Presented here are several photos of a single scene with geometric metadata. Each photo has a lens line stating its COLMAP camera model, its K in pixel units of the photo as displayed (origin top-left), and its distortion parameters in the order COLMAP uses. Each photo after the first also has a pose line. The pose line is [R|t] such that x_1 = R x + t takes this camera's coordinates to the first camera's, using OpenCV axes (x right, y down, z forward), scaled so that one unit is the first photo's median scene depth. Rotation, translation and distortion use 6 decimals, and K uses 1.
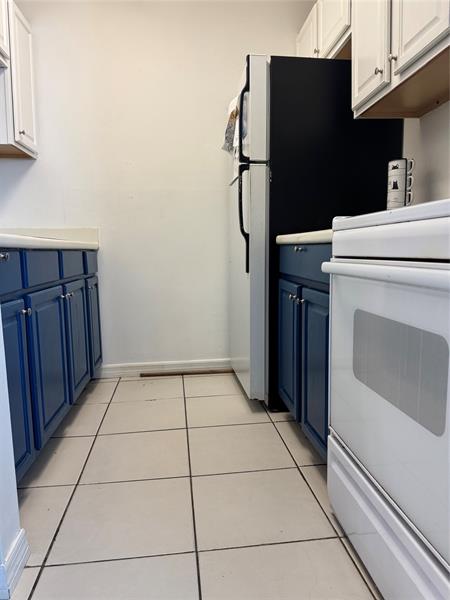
lens RADIAL K [[415.4, 0, 222.3], [0, 415.4, 299.7], [0, 0, 1]] dist [0.059666, -0.085057]
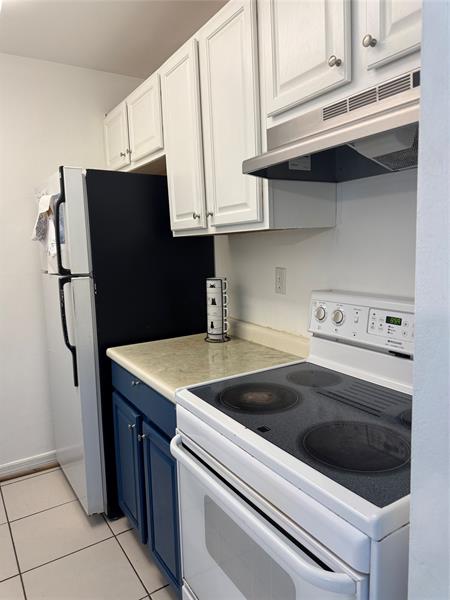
lens RADIAL K [[415.4, 0, 222.3], [0, 415.4, 299.7], [0, 0, 1]] dist [0.059666, -0.085057]
pose [[0.897556, -0.070296, 0.435261, -0.043412], [0.068484, 0.997454, 0.019869, -0.263712], [-0.435549, 0.011975, 0.900085, -0.008042]]
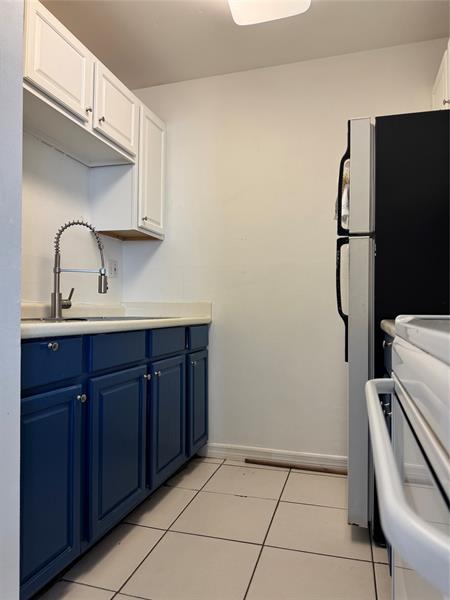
lens RADIAL K [[415.4, 0, 222.3], [0, 415.4, 299.7], [0, 0, 1]] dist [0.059666, -0.085057]
pose [[0.916841, 0.009025, -0.399151, 0.167960], [-0.065918, 0.989446, -0.129042, -0.065276], [0.393774, 0.144622, 0.907759, 0.125764]]
